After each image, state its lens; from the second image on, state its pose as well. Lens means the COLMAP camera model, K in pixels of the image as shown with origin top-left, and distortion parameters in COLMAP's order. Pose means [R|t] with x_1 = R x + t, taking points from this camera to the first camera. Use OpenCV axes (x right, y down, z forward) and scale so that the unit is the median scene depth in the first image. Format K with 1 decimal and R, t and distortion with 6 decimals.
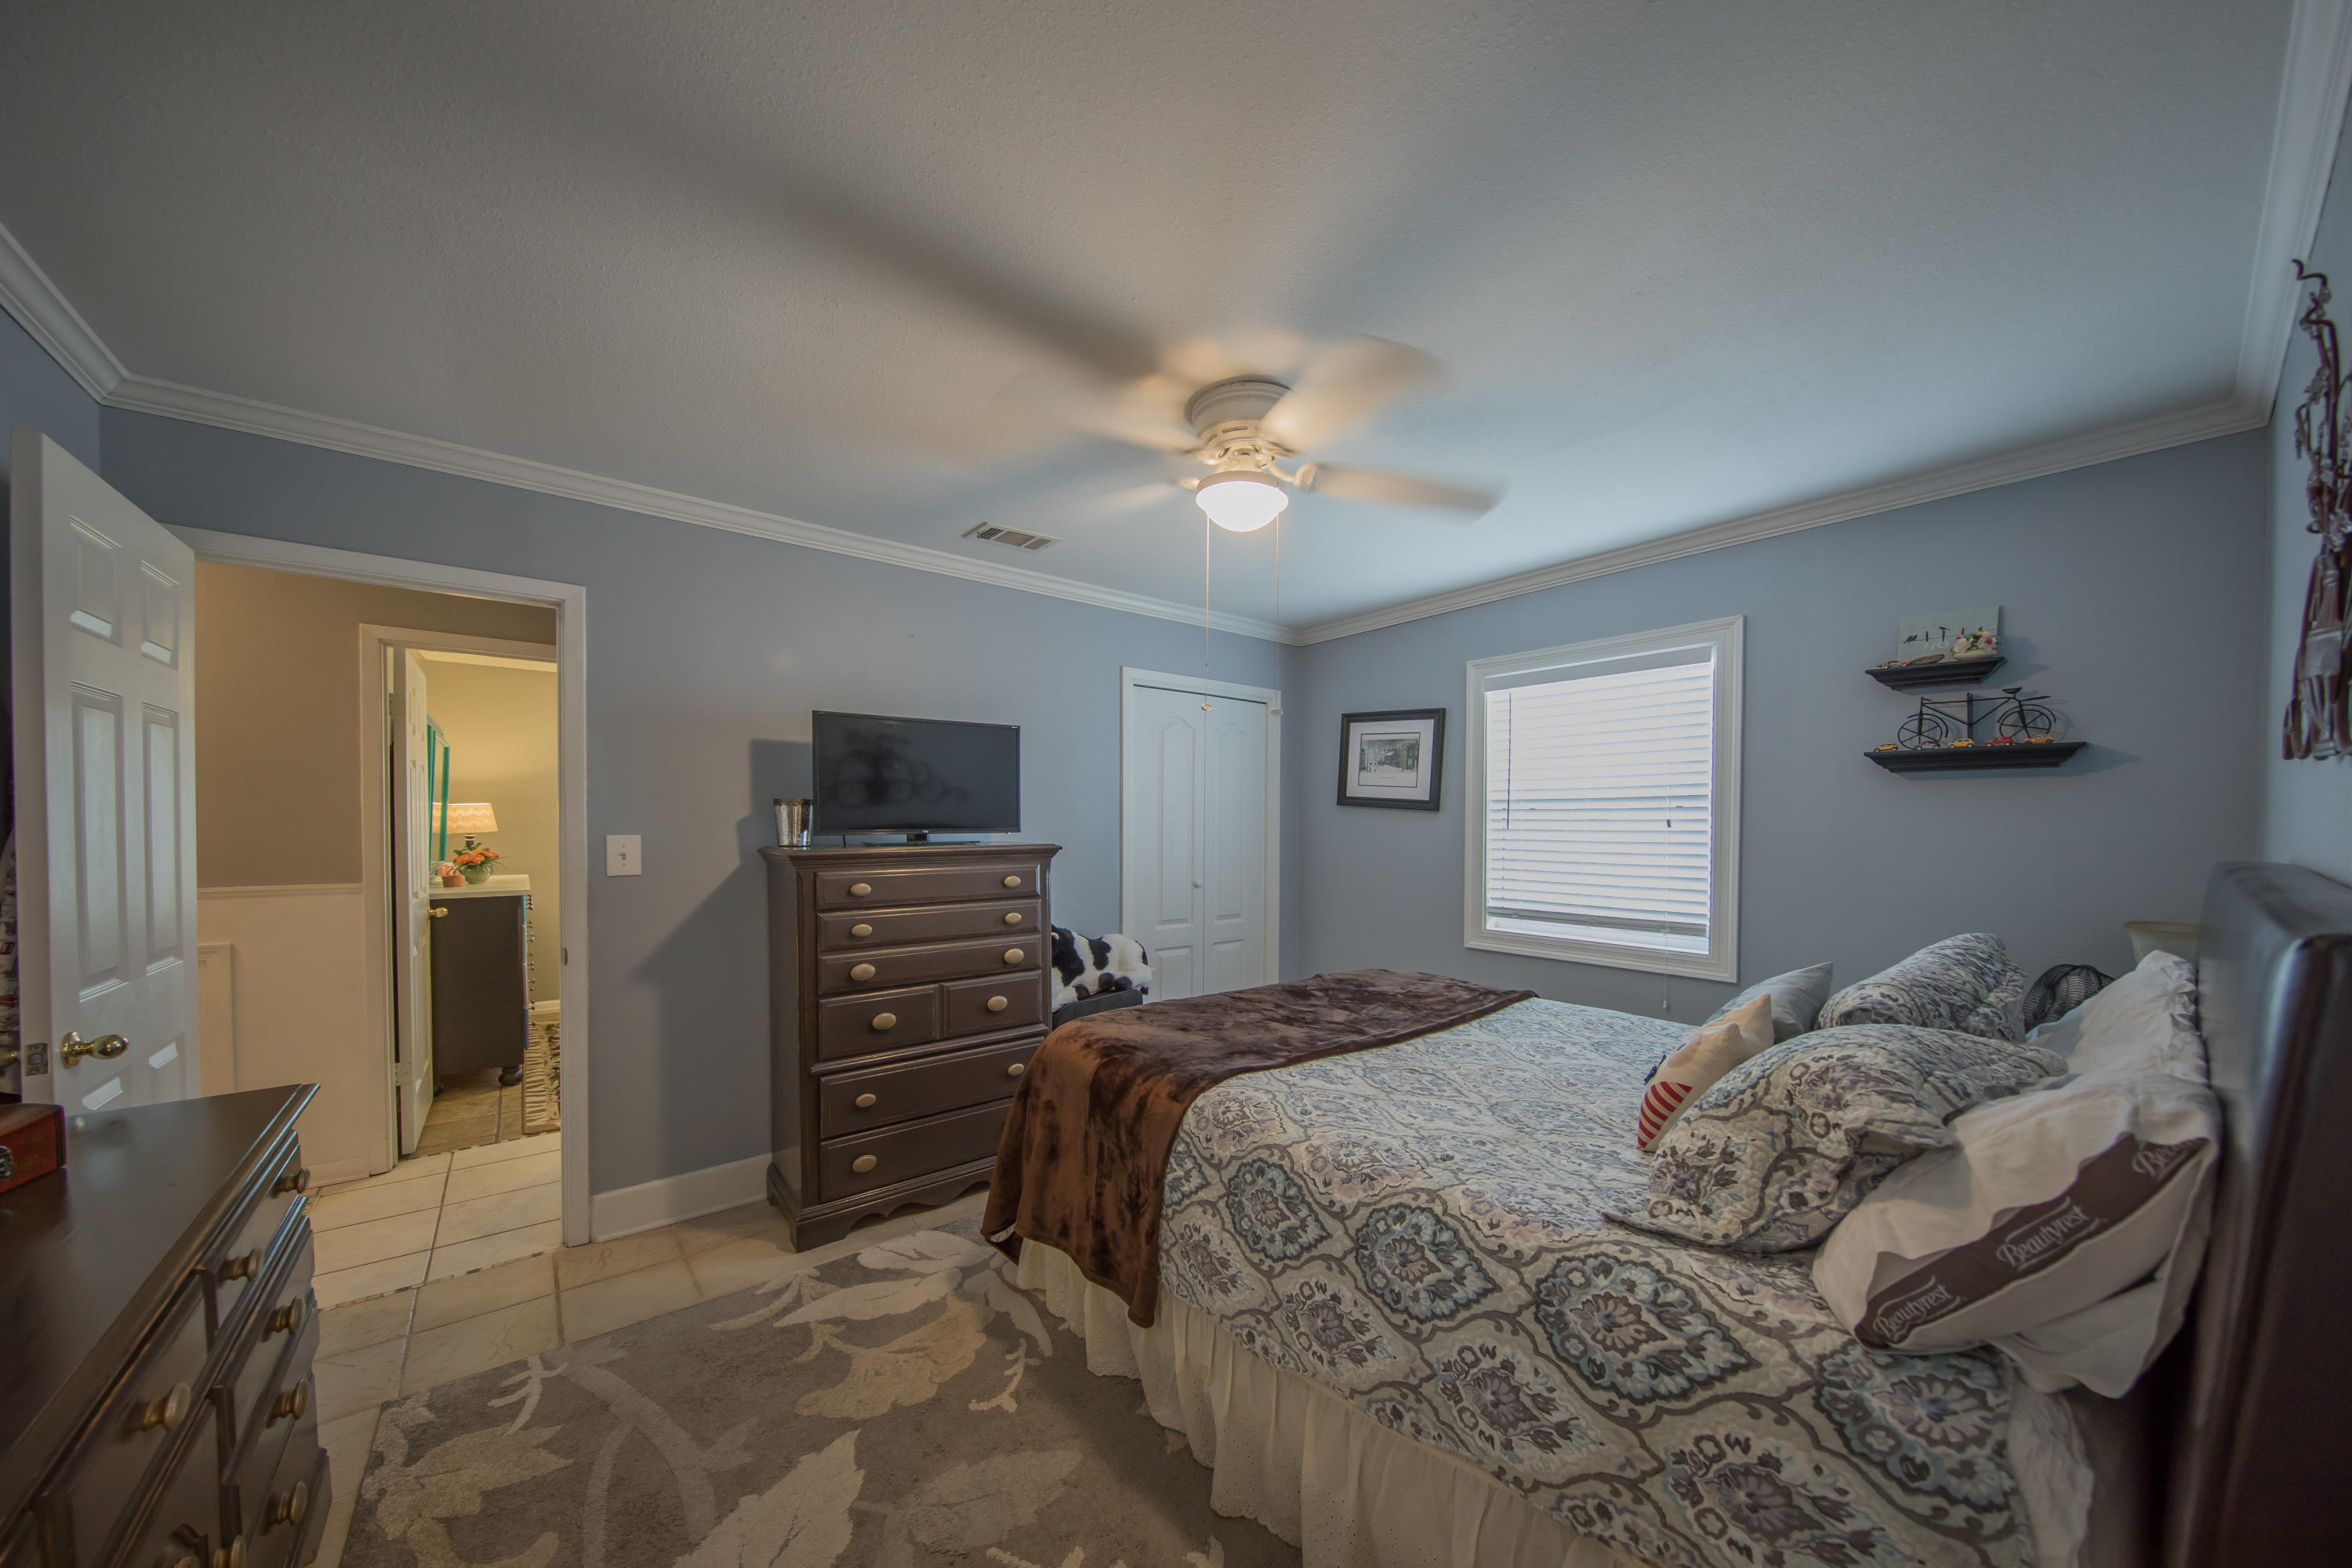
lens RADIAL K [[743.3, 0, 1177.0], [0, 743.3, 835.8], [0, 0, 1]] dist [-0.000684, -0.000028]
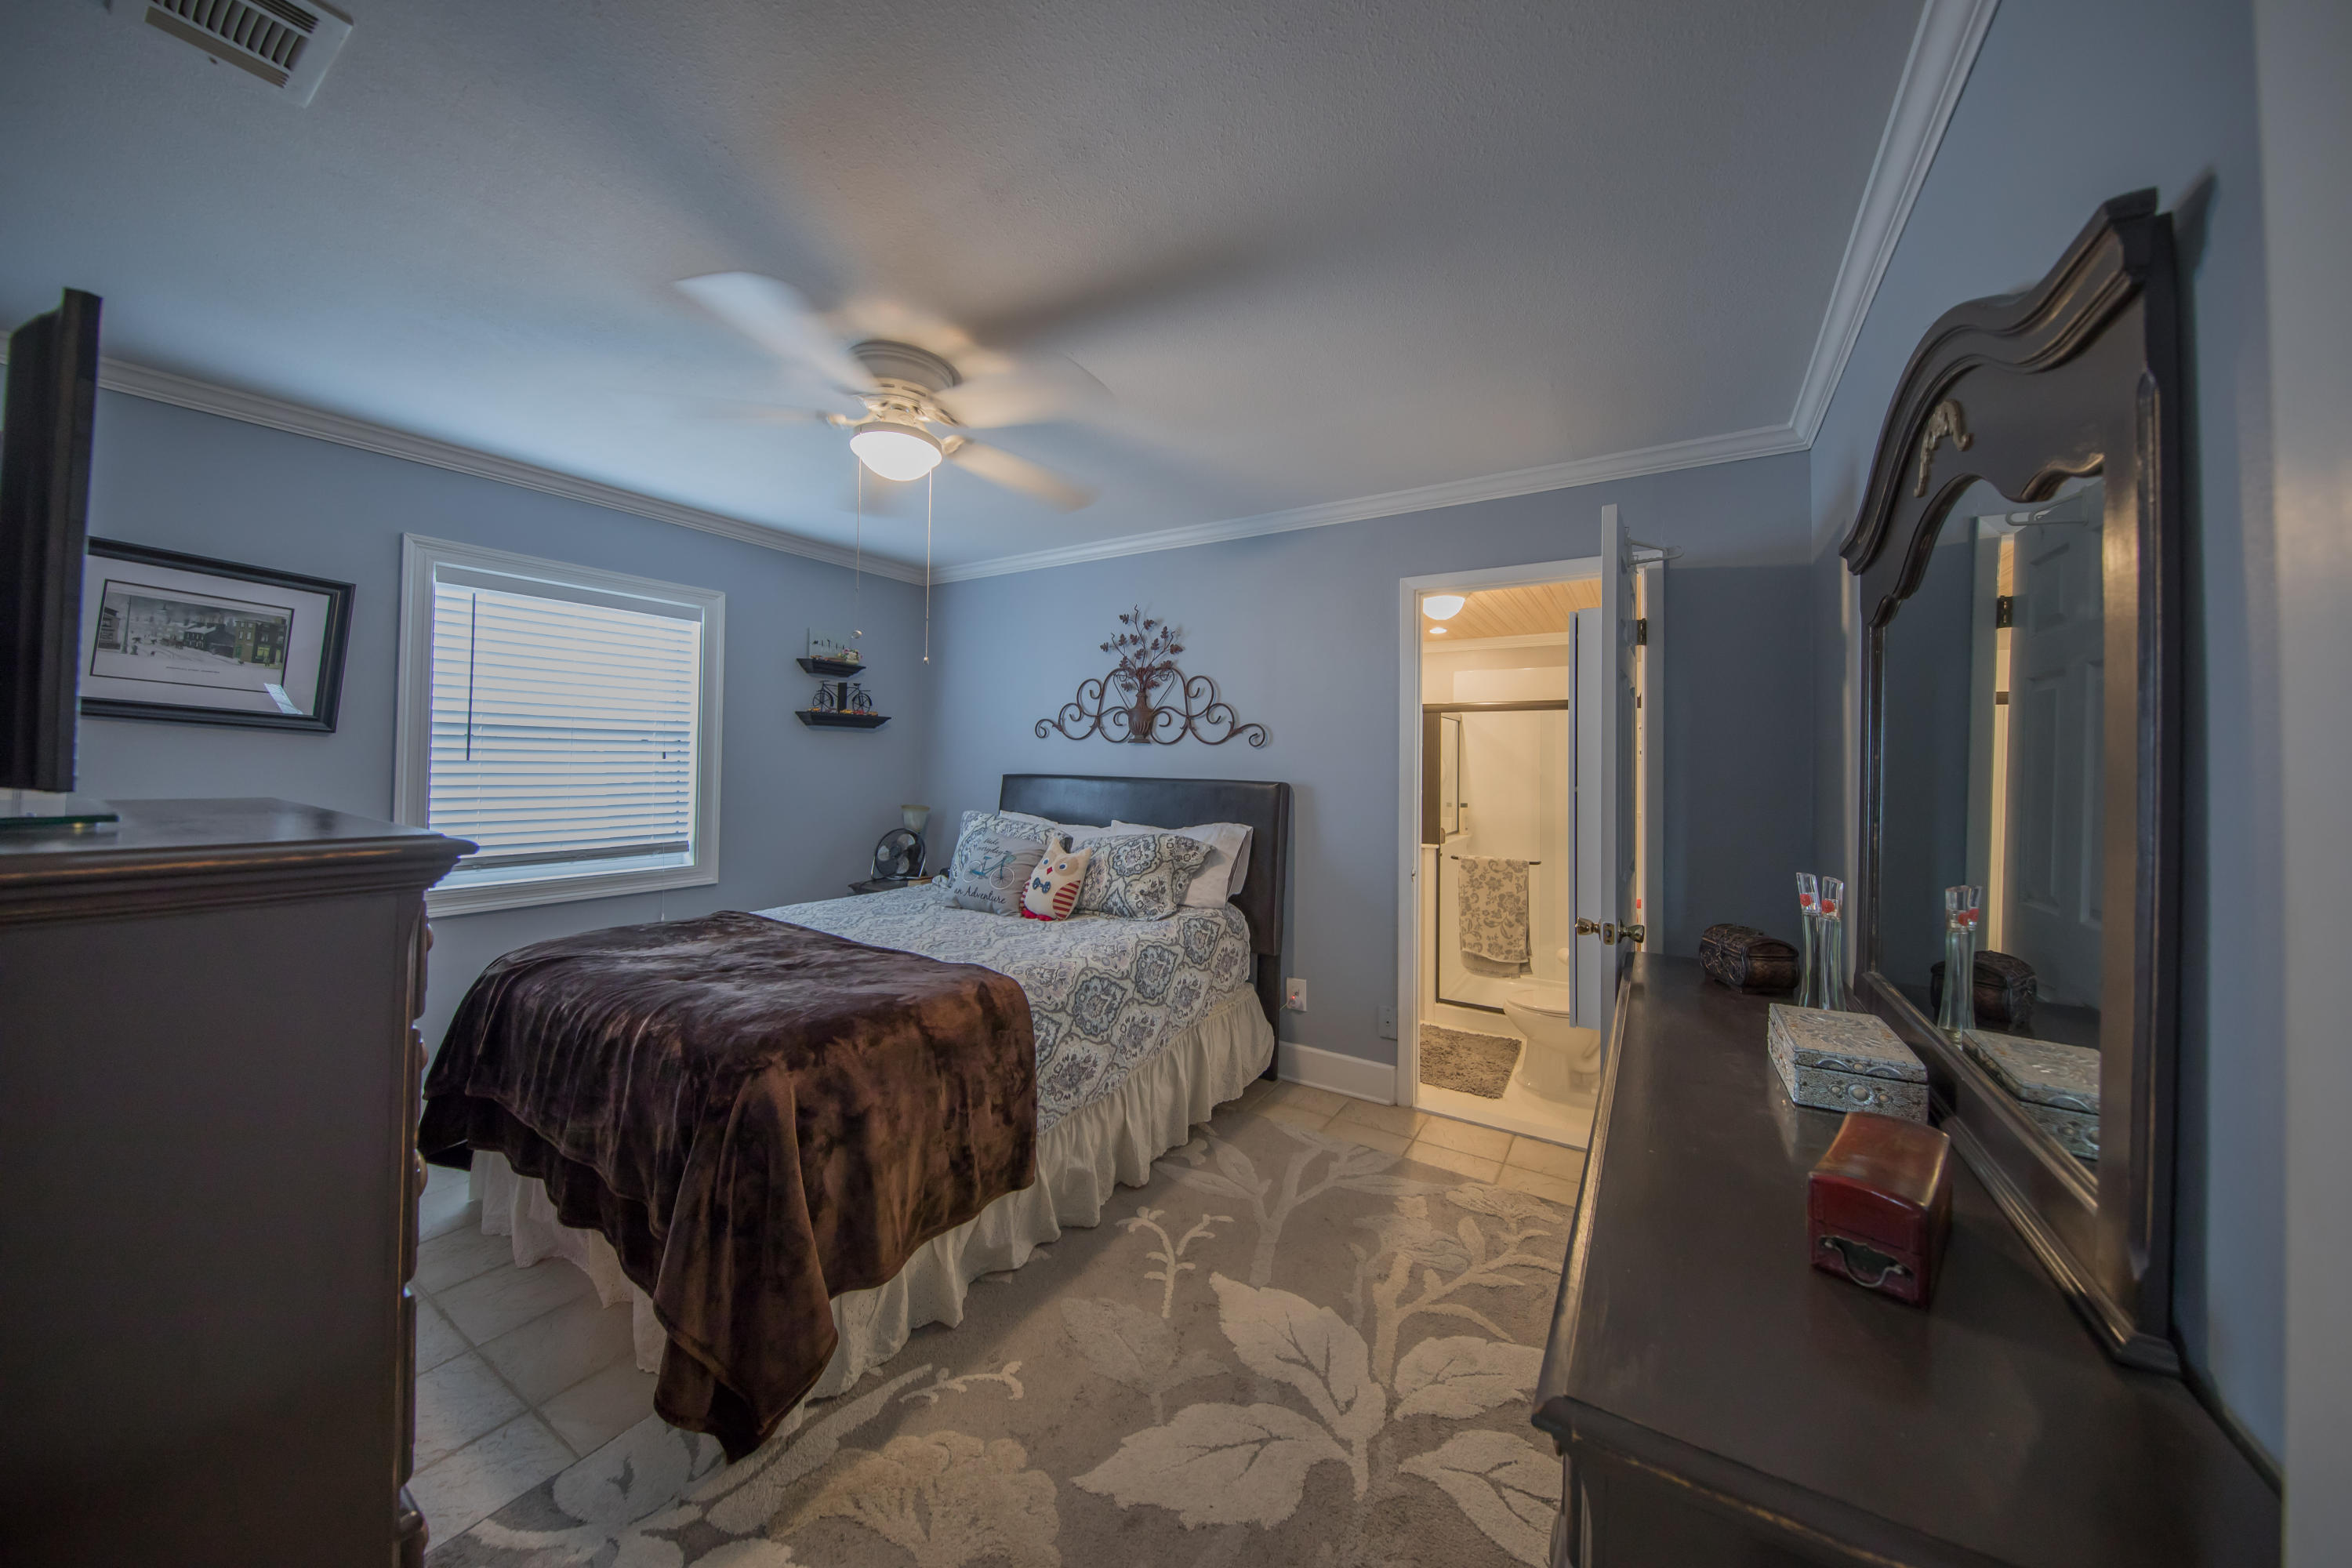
lens RADIAL K [[765.6, 0, 1184.2], [0, 765.6, 751.9], [0, 0, 1]] dist [-0.008966, -0.000002]
pose [[-0.284253, 0.011181, 0.958684, -0.839907], [0.005507, 0.999935, -0.010030, -0.007792], [-0.958734, 0.002428, -0.284296, 0.727432]]
